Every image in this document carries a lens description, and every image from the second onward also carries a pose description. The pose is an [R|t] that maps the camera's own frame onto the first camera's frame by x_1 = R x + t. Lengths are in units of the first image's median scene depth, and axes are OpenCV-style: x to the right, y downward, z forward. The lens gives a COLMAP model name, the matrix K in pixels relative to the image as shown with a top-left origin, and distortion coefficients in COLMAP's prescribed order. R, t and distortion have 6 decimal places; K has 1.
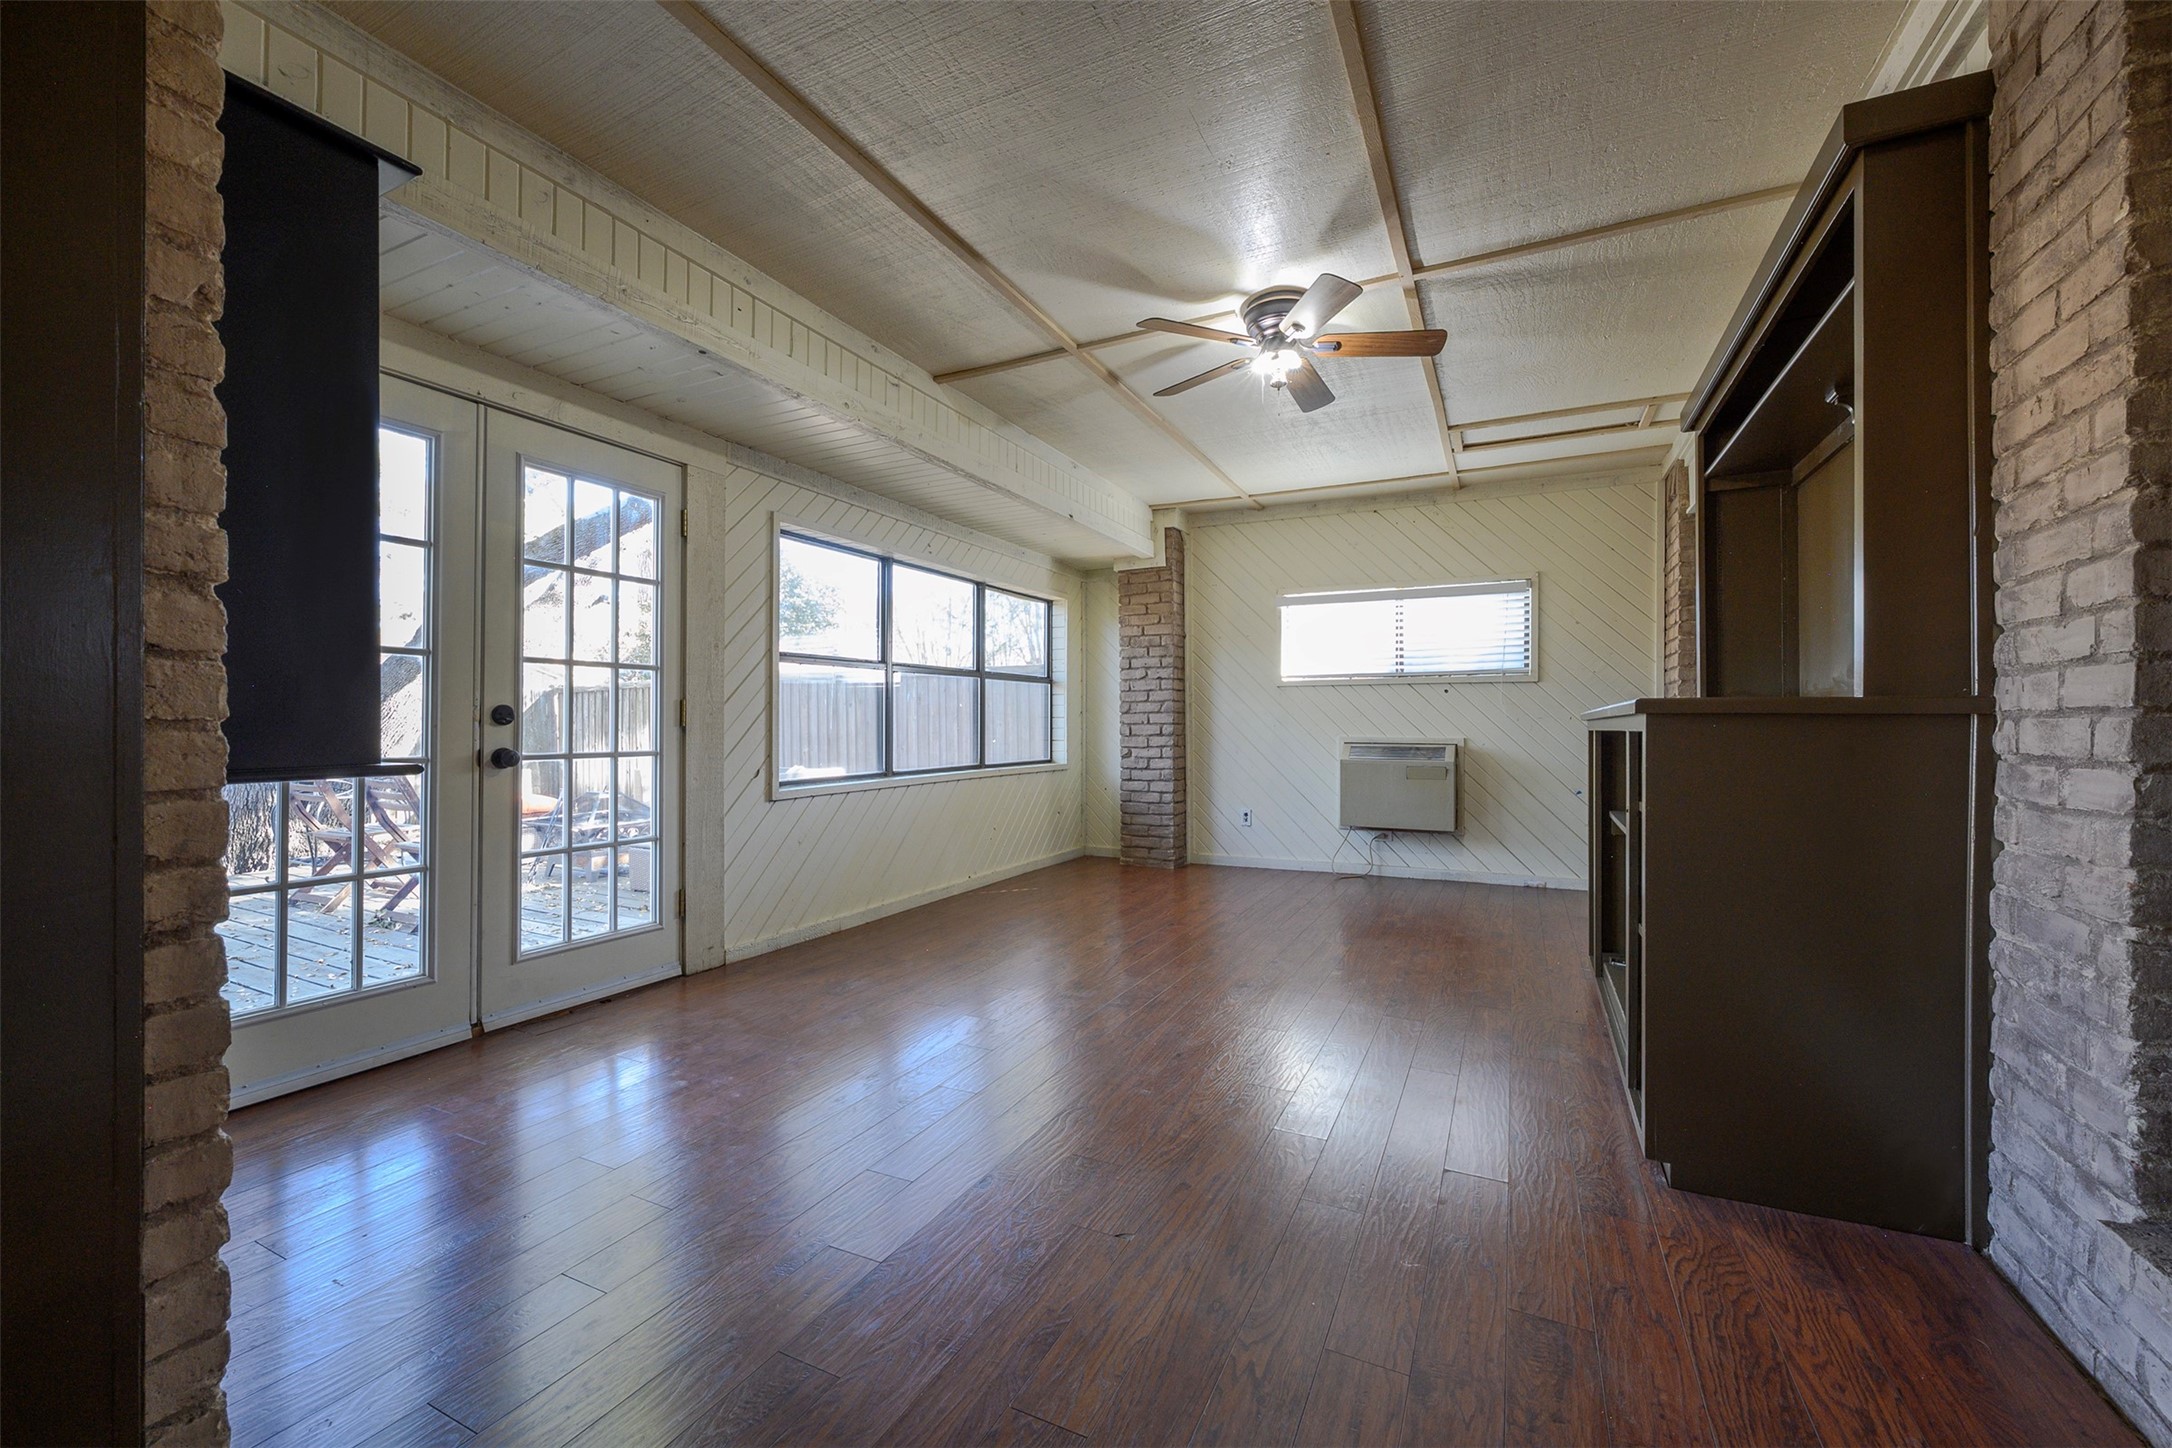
lens RADIAL K [[868.3, 0, 1086.0], [0, 868.3, 724.0], [0, 0, 1]] dist [-0.000263, -0.000031]
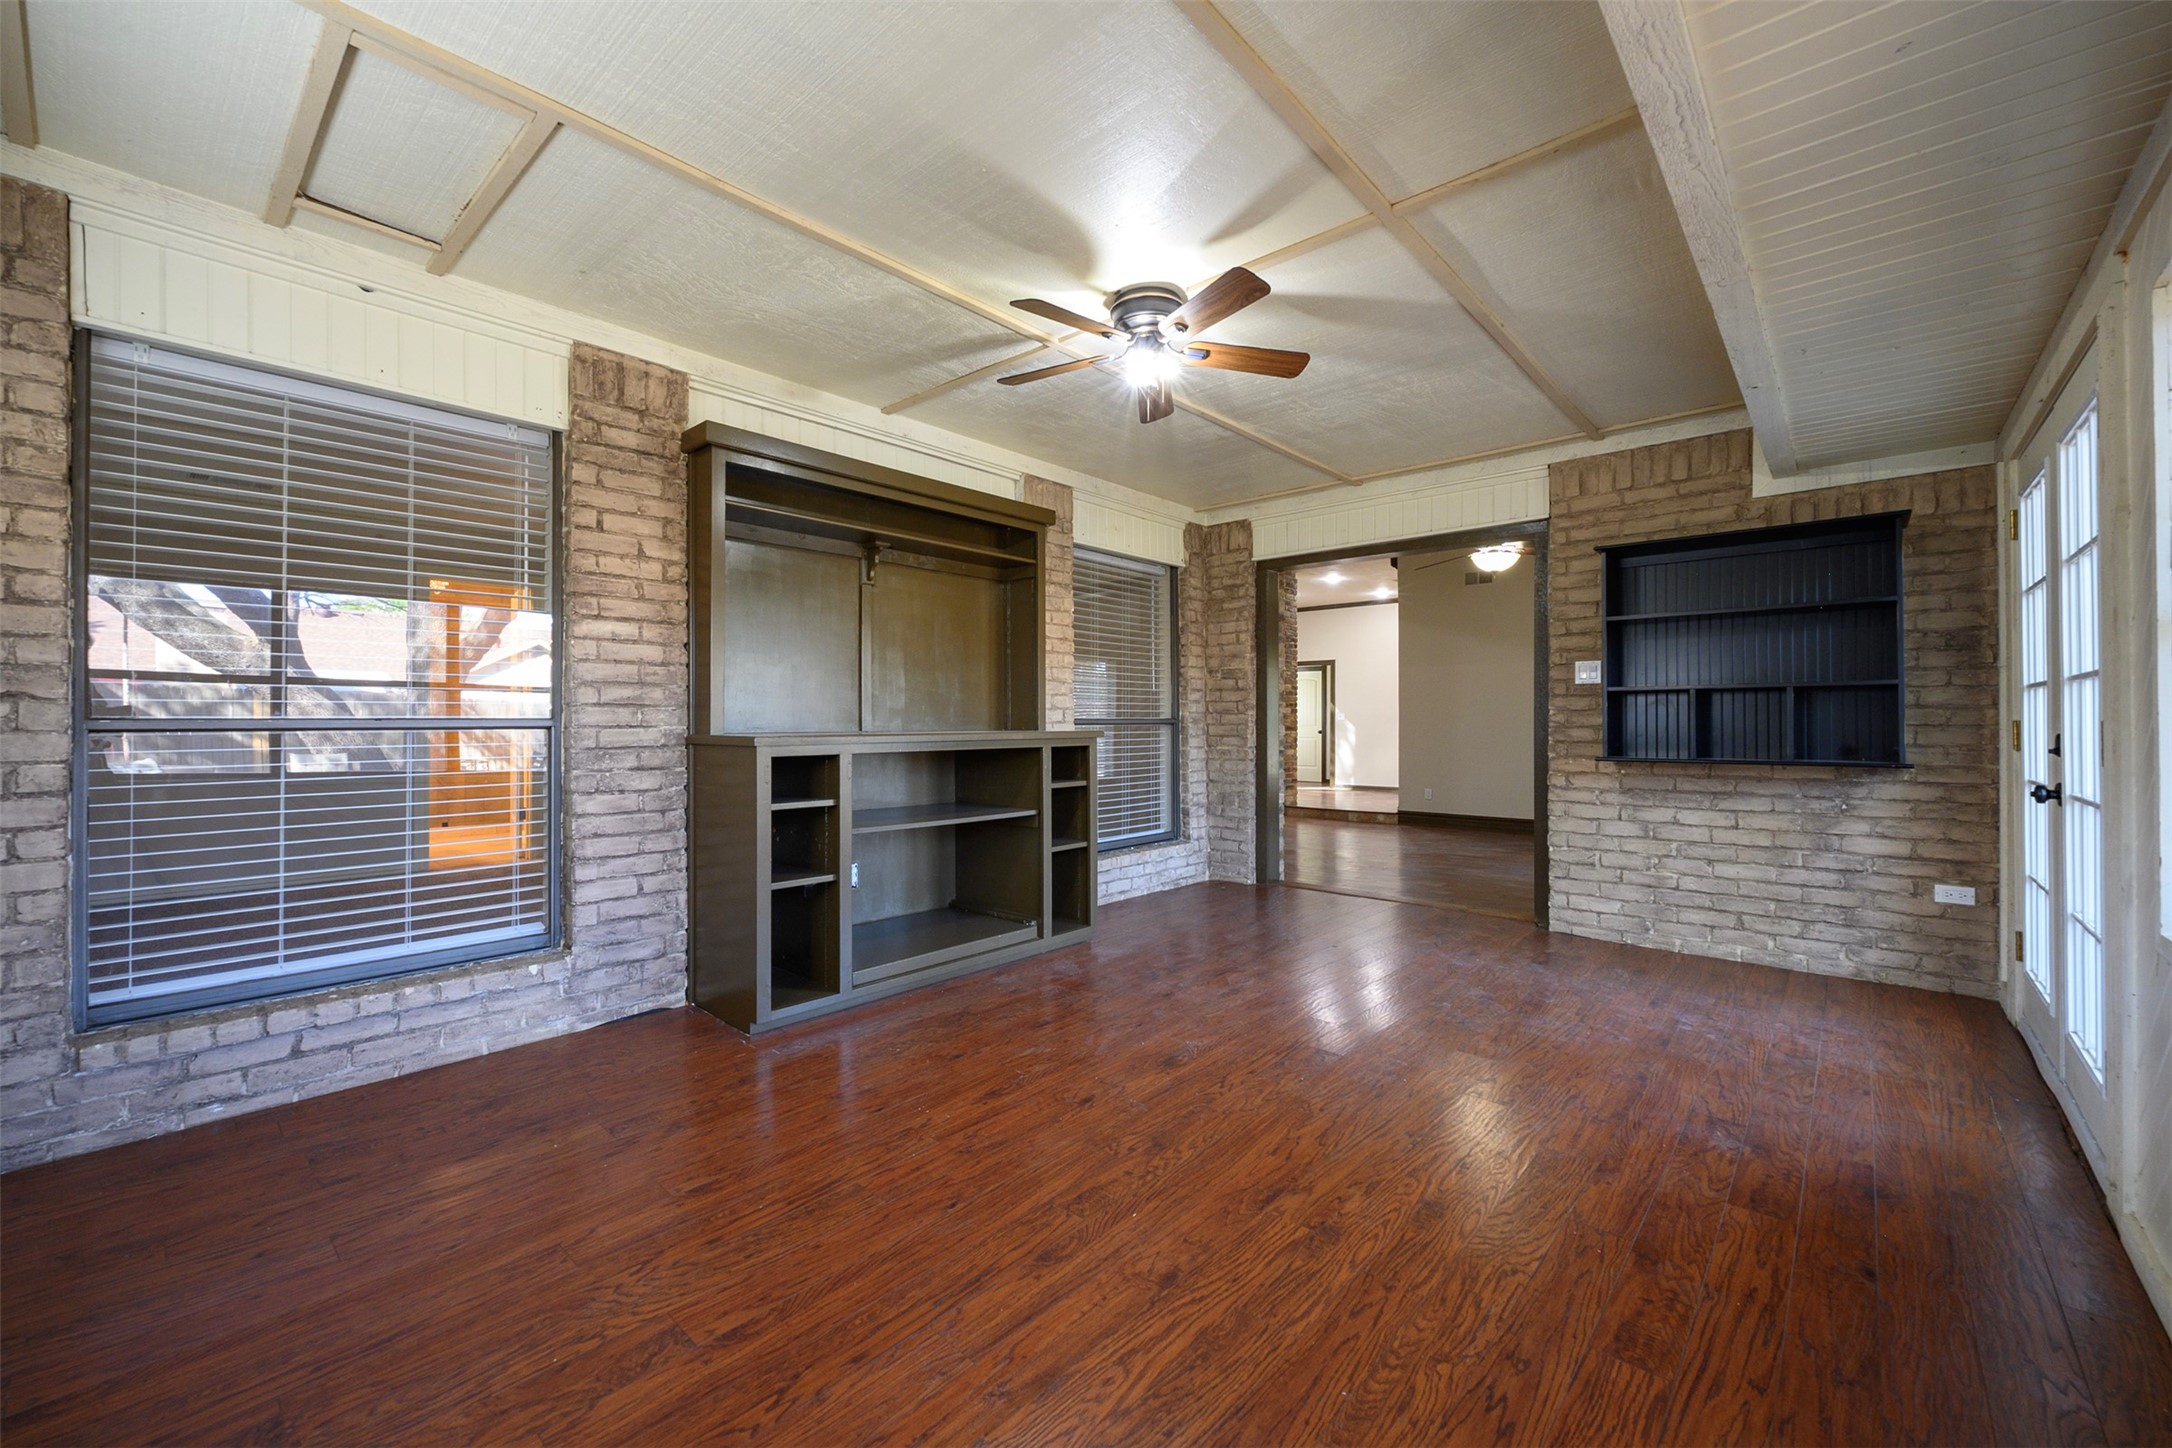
lens RADIAL K [[860.6, 0, 1079.7], [0, 860.6, 721.7], [0, 0, 1]] dist [-0.000746, -0.000196]
pose [[-0.962575, -0.000015, 0.271015, 0.038610], [-0.000362, 0.999999, -0.001231, -0.027098], [-0.271015, -0.001283, -0.962574, 1.764897]]
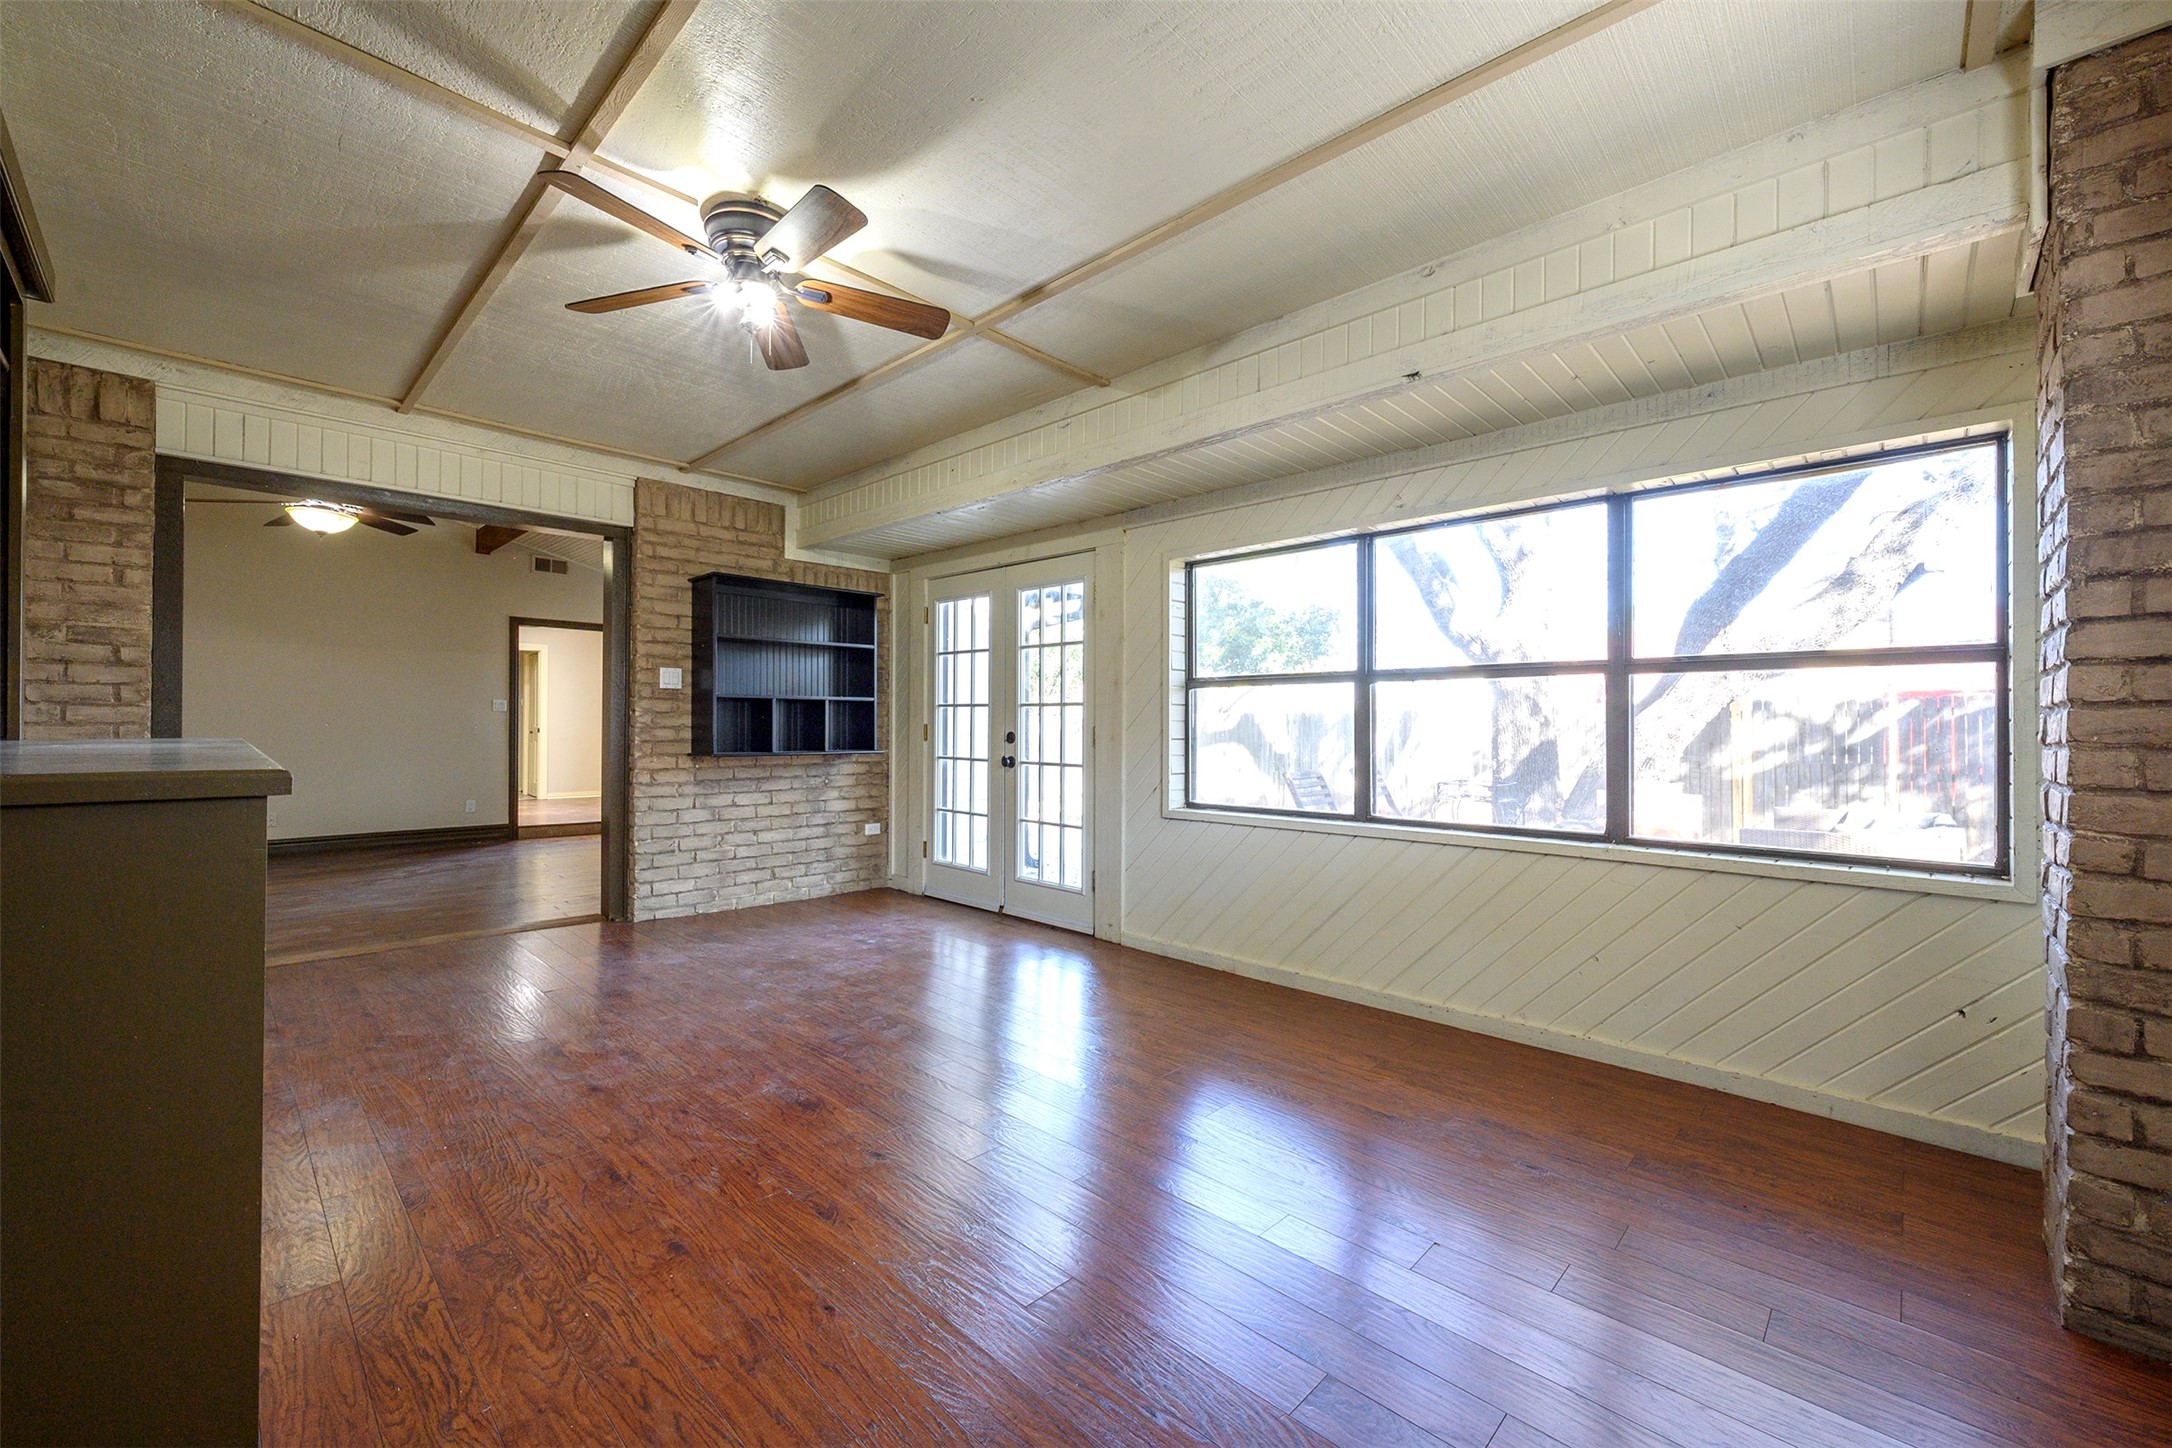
lens RADIAL K [[860.6, 0, 1079.7], [0, 860.6, 721.7], [0, 0, 1]] dist [-0.000746, -0.000196]
pose [[-0.305583, -0.005463, -0.952150, 0.800536], [-0.008007, 0.999963, -0.003168, -0.031684], [0.952132, 0.006656, -0.305615, 1.402187]]
